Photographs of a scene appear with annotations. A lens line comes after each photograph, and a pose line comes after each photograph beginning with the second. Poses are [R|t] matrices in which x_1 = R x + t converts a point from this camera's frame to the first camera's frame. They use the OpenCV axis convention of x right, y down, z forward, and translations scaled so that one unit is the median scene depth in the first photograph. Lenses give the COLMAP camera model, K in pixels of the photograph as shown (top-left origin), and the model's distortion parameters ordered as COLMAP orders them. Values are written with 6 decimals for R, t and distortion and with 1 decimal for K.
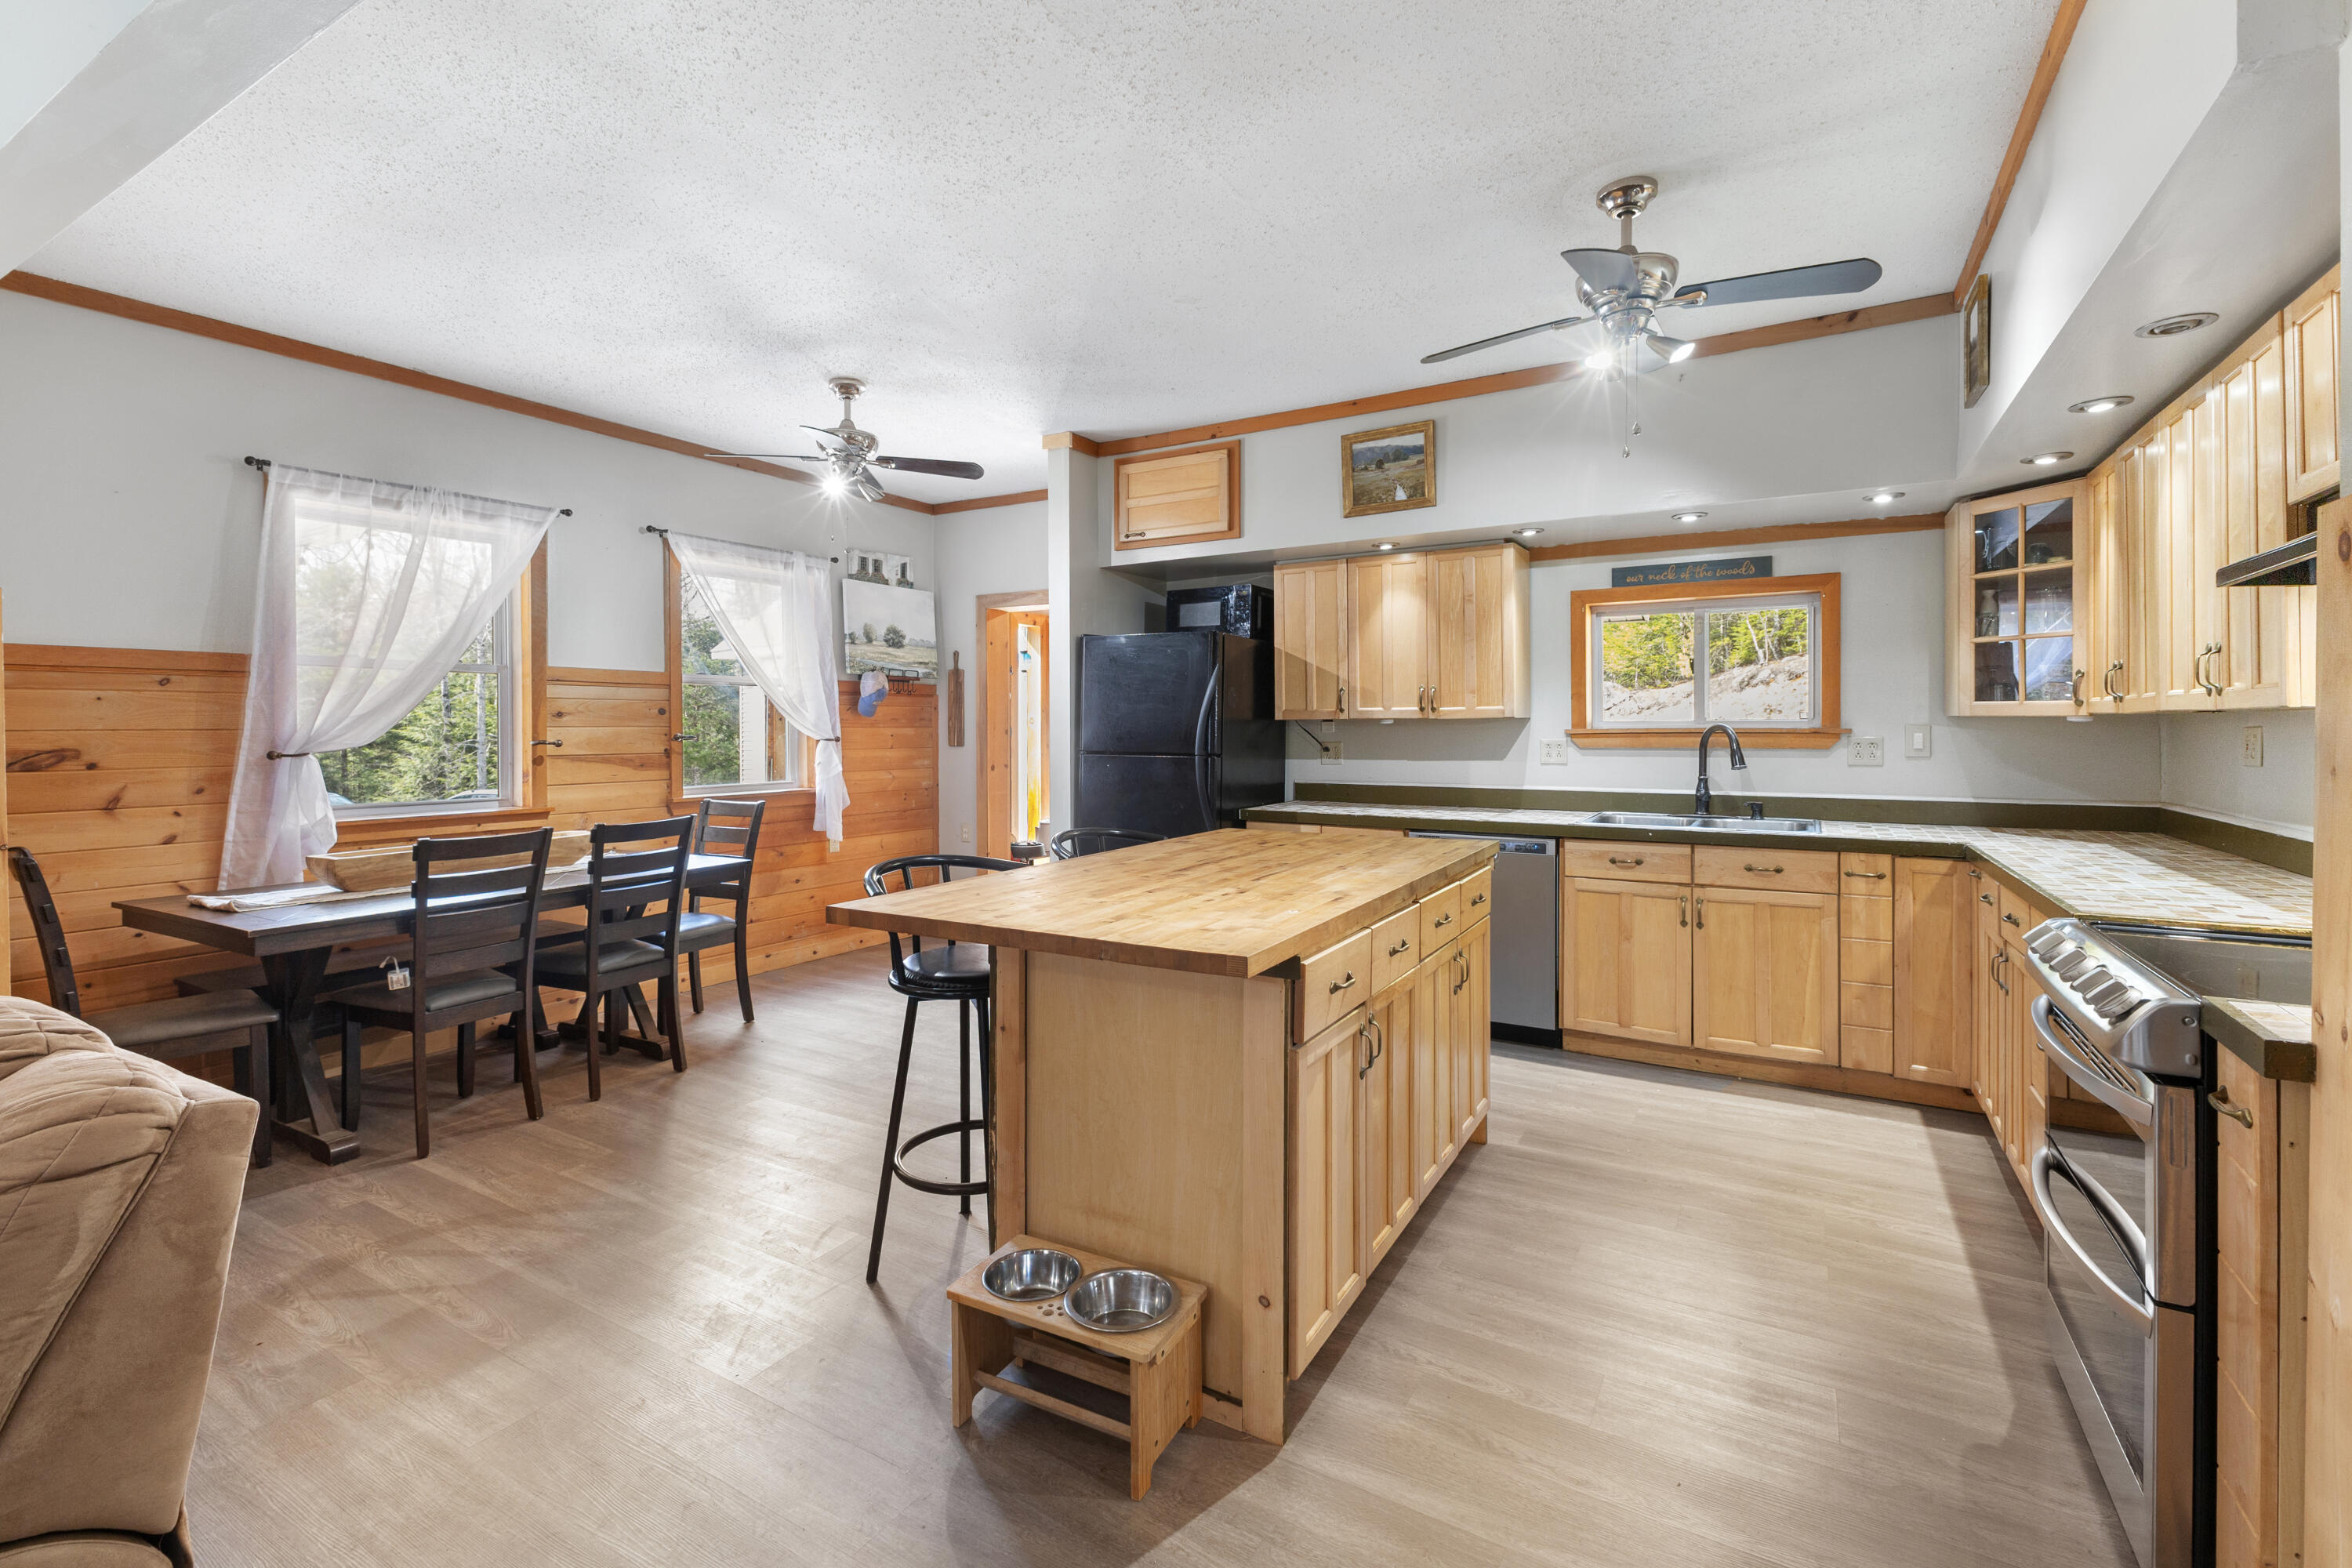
lens RADIAL K [[1024.7, 0, 1181.7], [0, 1024.7, 744.0], [0, 0, 1]] dist [-0.000620, 0.000316]
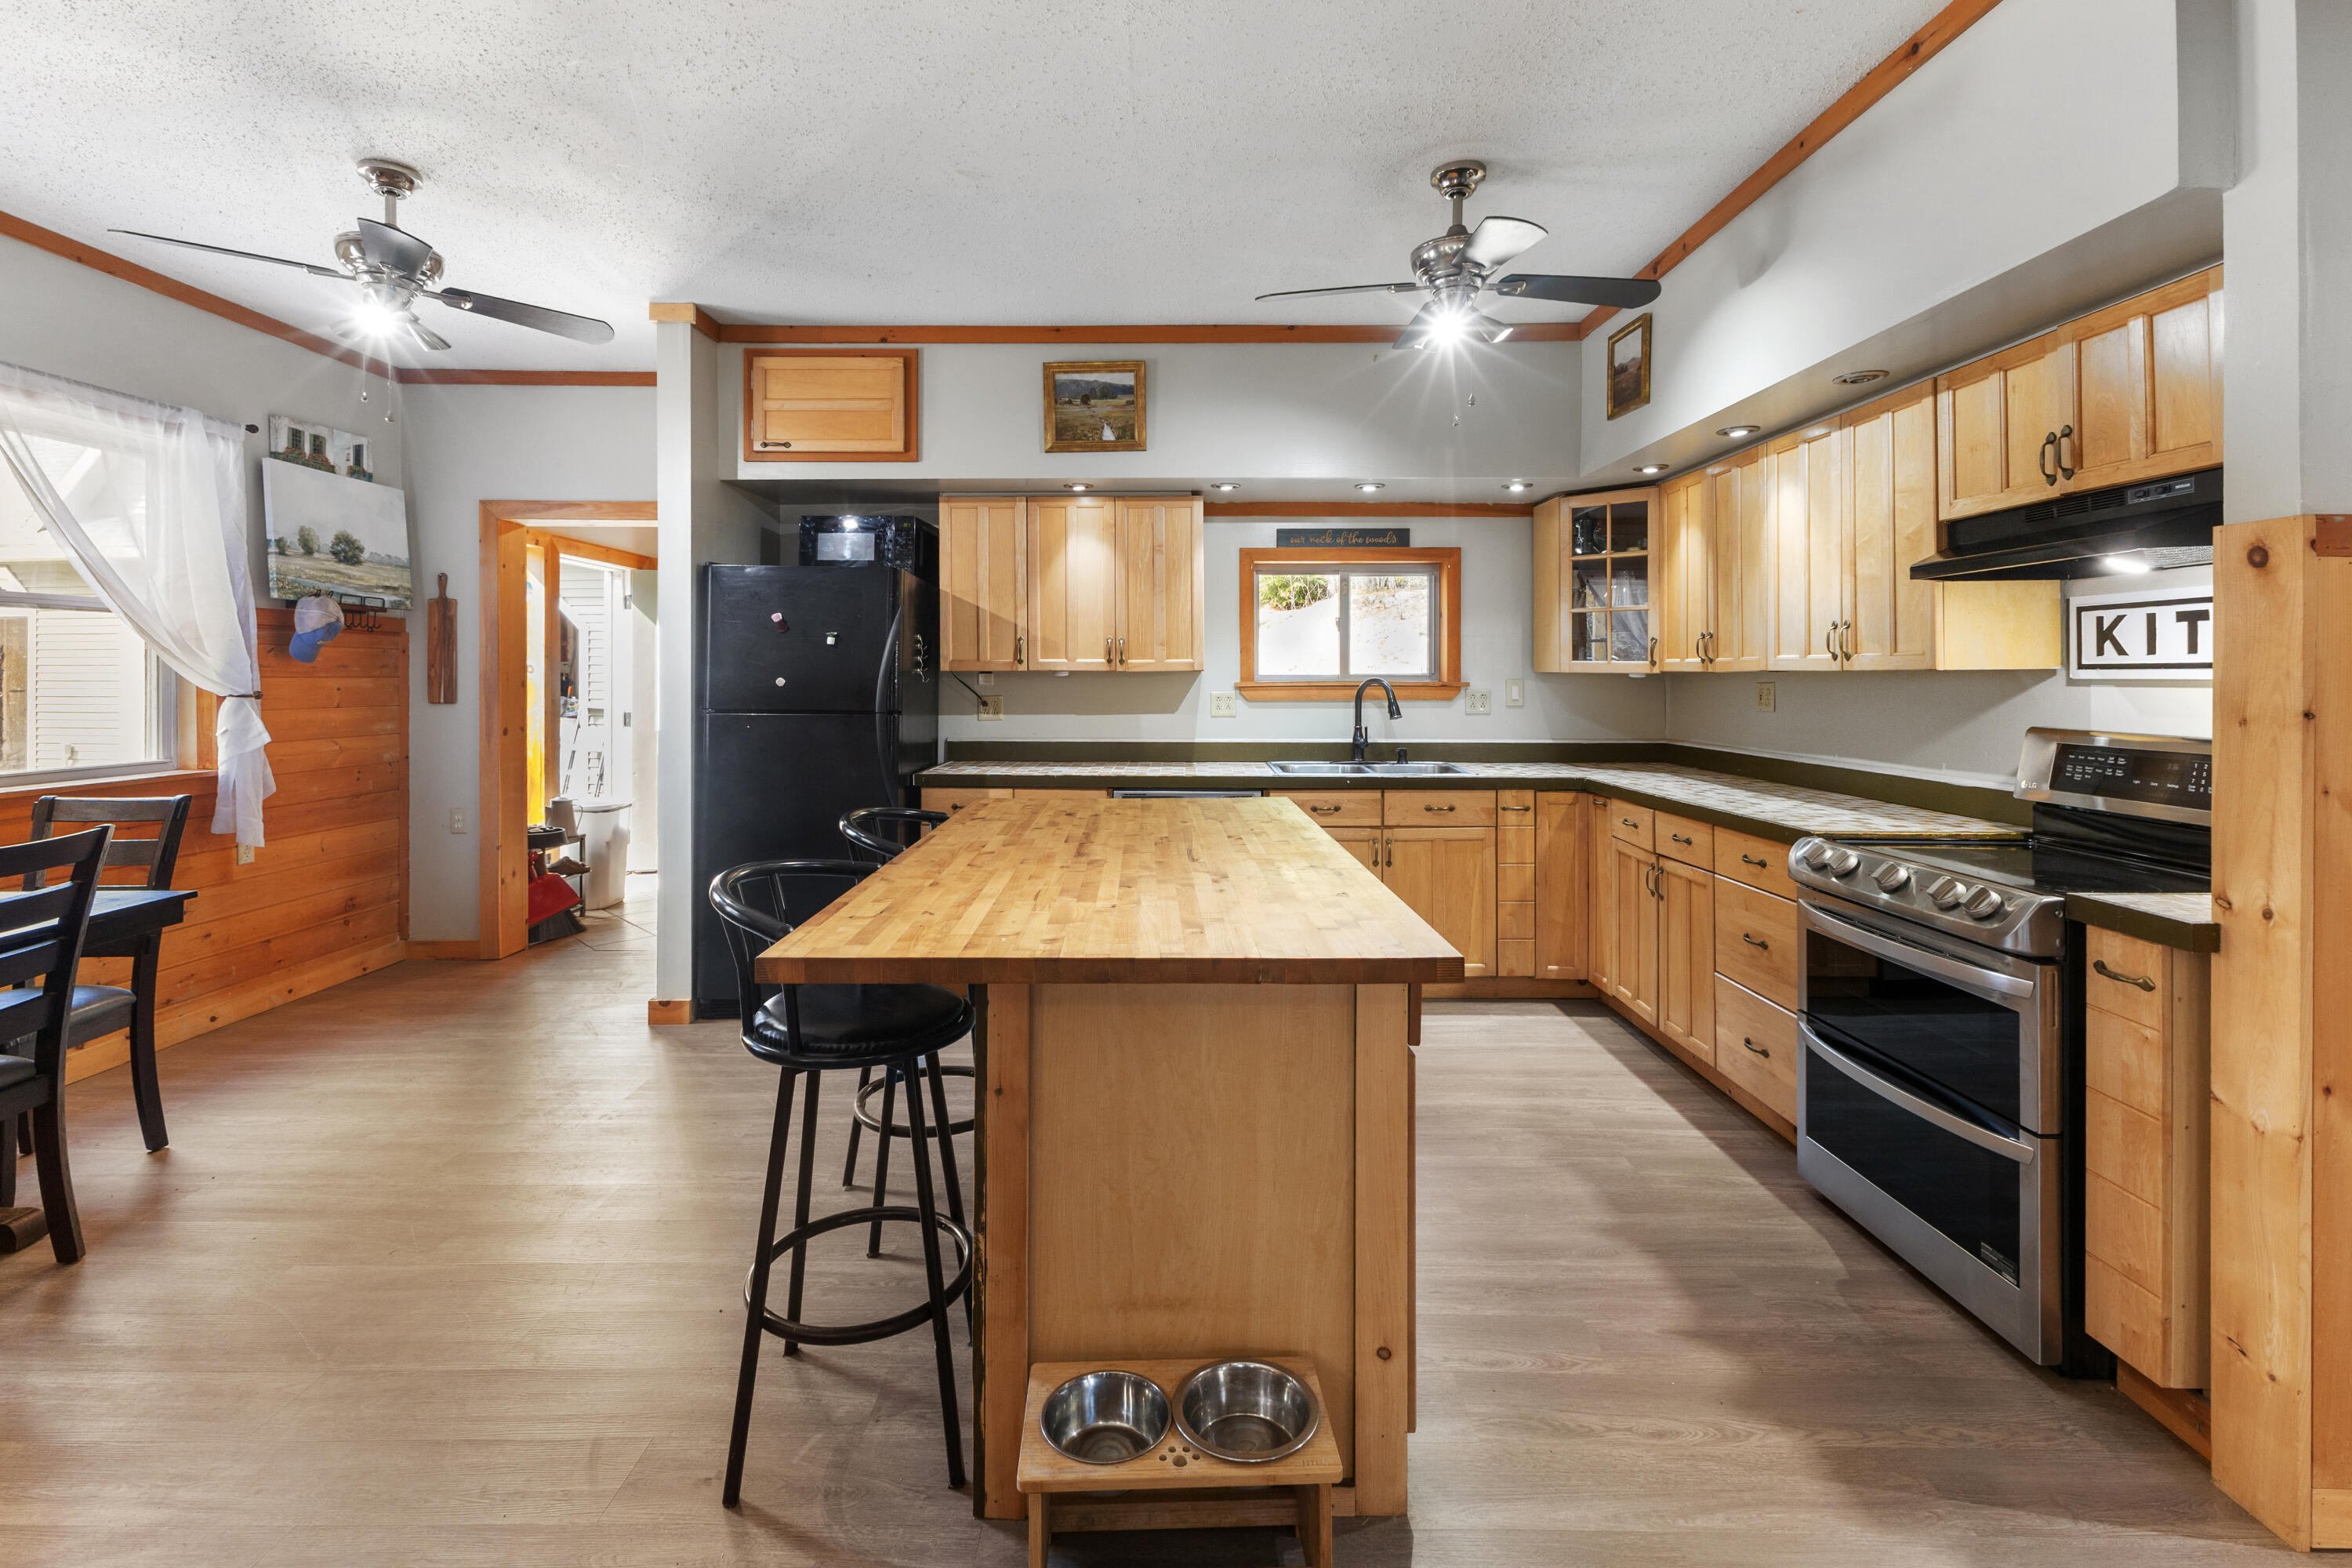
lens RADIAL K [[1042.3, 0, 1167.1], [0, 1042.3, 683.8], [0, 0, 1]] dist [0.001892, 0.000156]
pose [[0.862480, 0.000229, 0.506090, -0.222581], [0.004615, 0.999955, -0.008317, -0.004801], [-0.506069, 0.009509, 0.862440, 0.141705]]
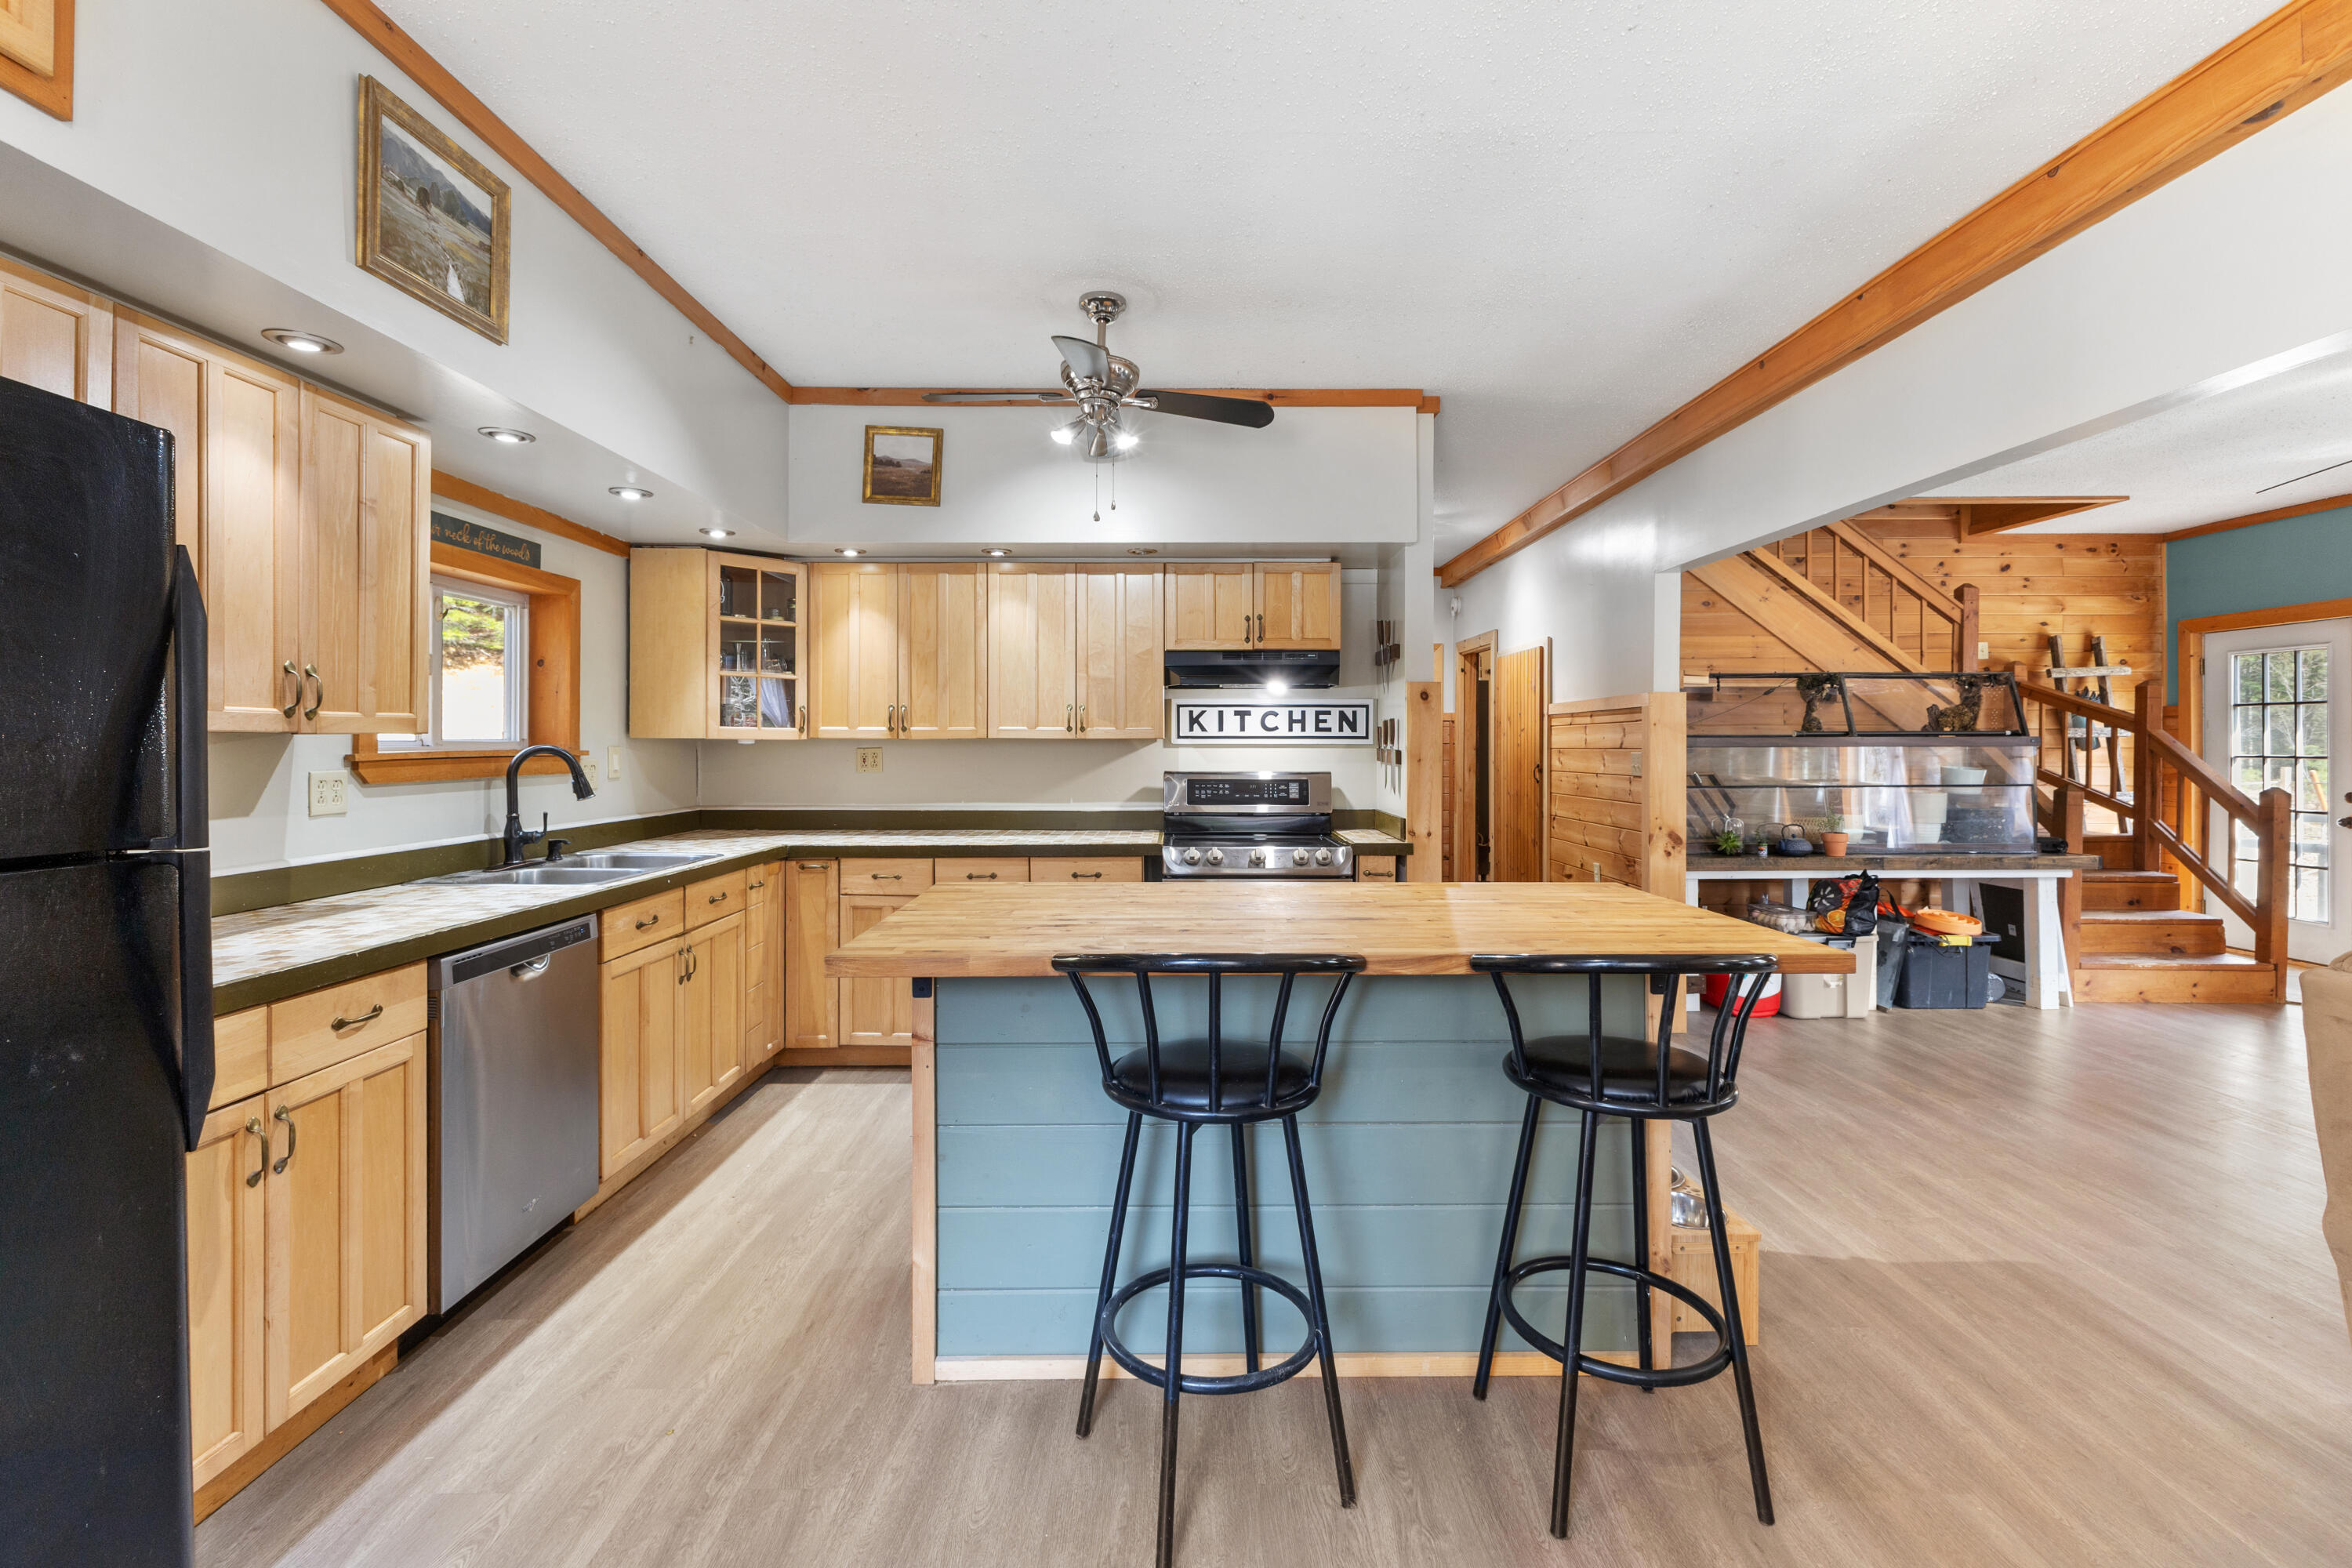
lens RADIAL K [[1024.7, 0, 1181.7], [0, 1024.7, 744.0], [0, 0, 1]] dist [-0.000620, 0.000316]
pose [[-0.510453, 0.003467, 0.859899, -0.391534], [0.016389, 0.999849, 0.005698, -0.016254], [-0.859749, 0.017002, -0.510433, 0.936590]]
